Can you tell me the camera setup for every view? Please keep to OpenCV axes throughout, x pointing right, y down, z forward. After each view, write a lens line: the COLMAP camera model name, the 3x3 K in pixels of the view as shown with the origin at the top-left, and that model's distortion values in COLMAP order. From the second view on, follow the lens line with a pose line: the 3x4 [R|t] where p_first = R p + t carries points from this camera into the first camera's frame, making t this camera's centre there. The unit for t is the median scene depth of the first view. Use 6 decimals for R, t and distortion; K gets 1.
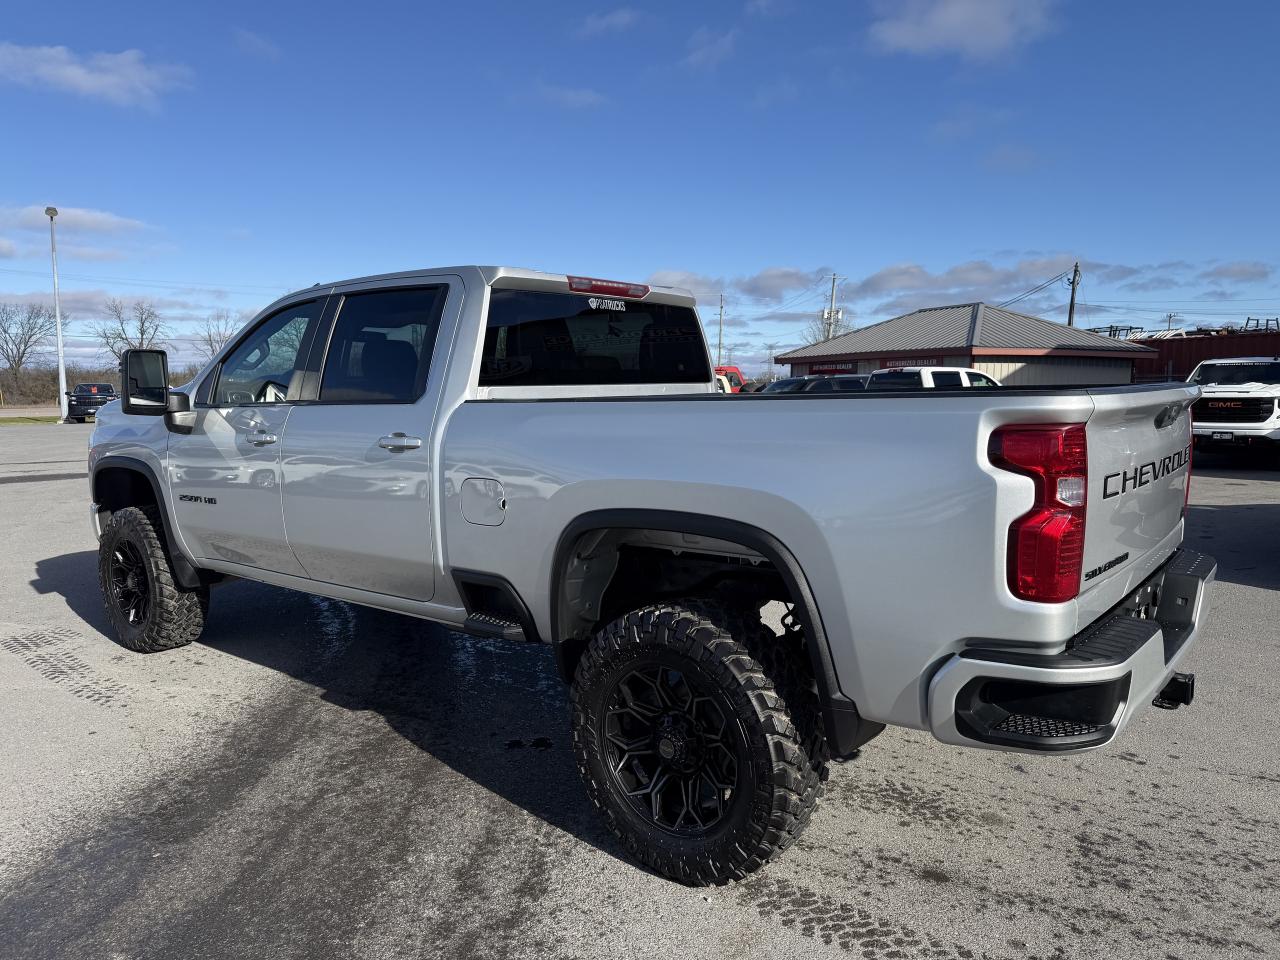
lens RADIAL K [[903.6, 0, 645.5], [0, 903.6, 481.2], [0, 0, 1]] dist [0.095095, -0.135653]
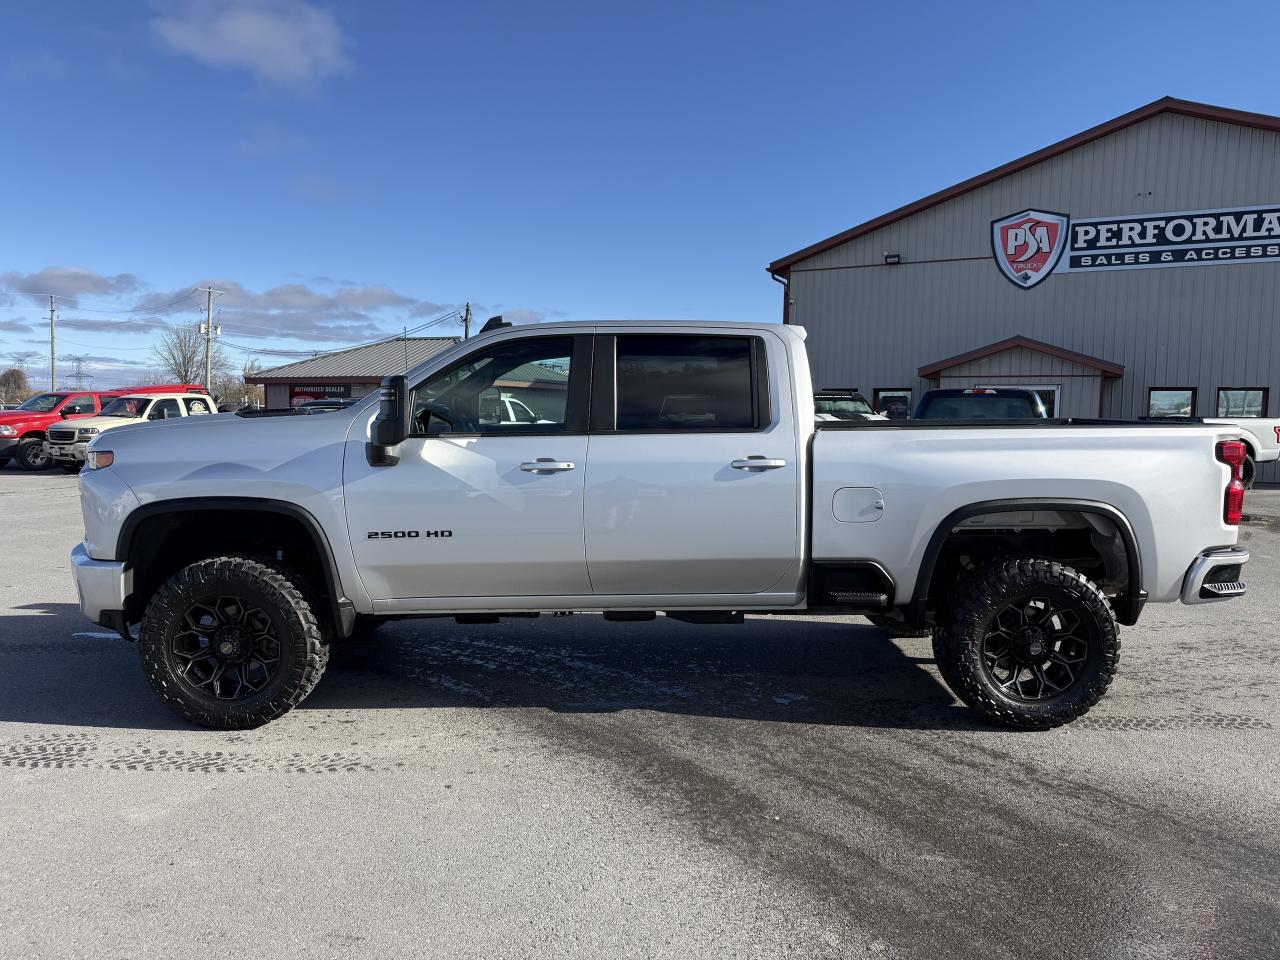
lens RADIAL K [[901.1, 0, 631.3], [0, 901.1, 478.5], [0, 0, 1]] dist [0.055405, -0.073557]
pose [[0.758865, -0.040364, 0.649996, -0.203426], [0.056765, 0.998378, -0.004275, -0.004627], [-0.648769, 0.040141, 0.759926, 0.031950]]
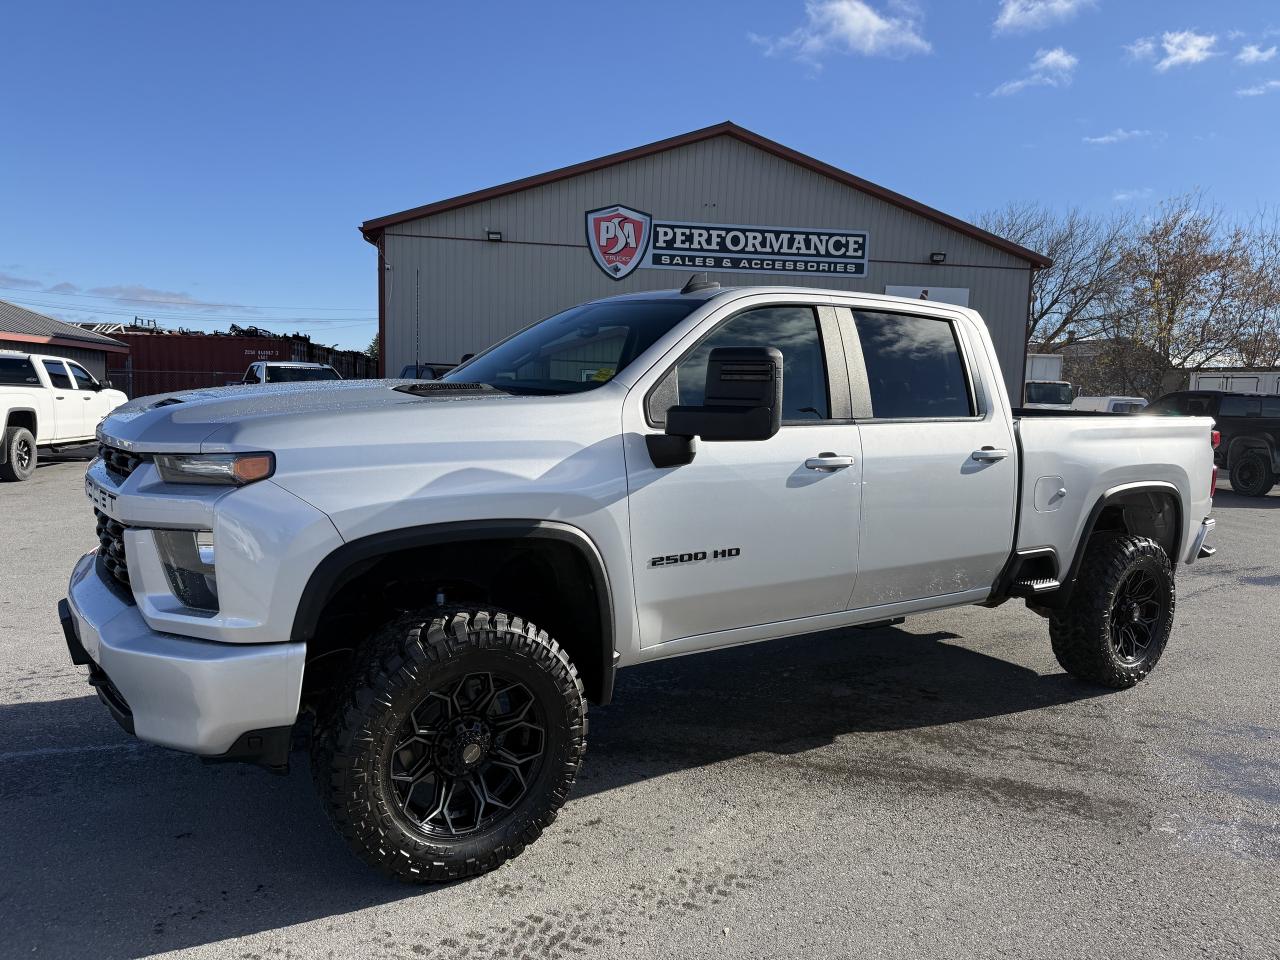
lens RADIAL K [[903.6, 0, 645.5], [0, 903.6, 481.2], [0, 0, 1]] dist [0.095095, -0.135653]
pose [[0.274962, -0.077007, 0.958366, -0.258236], [0.066314, 0.995933, 0.060999, -0.018564], [-0.959165, 0.046780, 0.278951, 0.186578]]
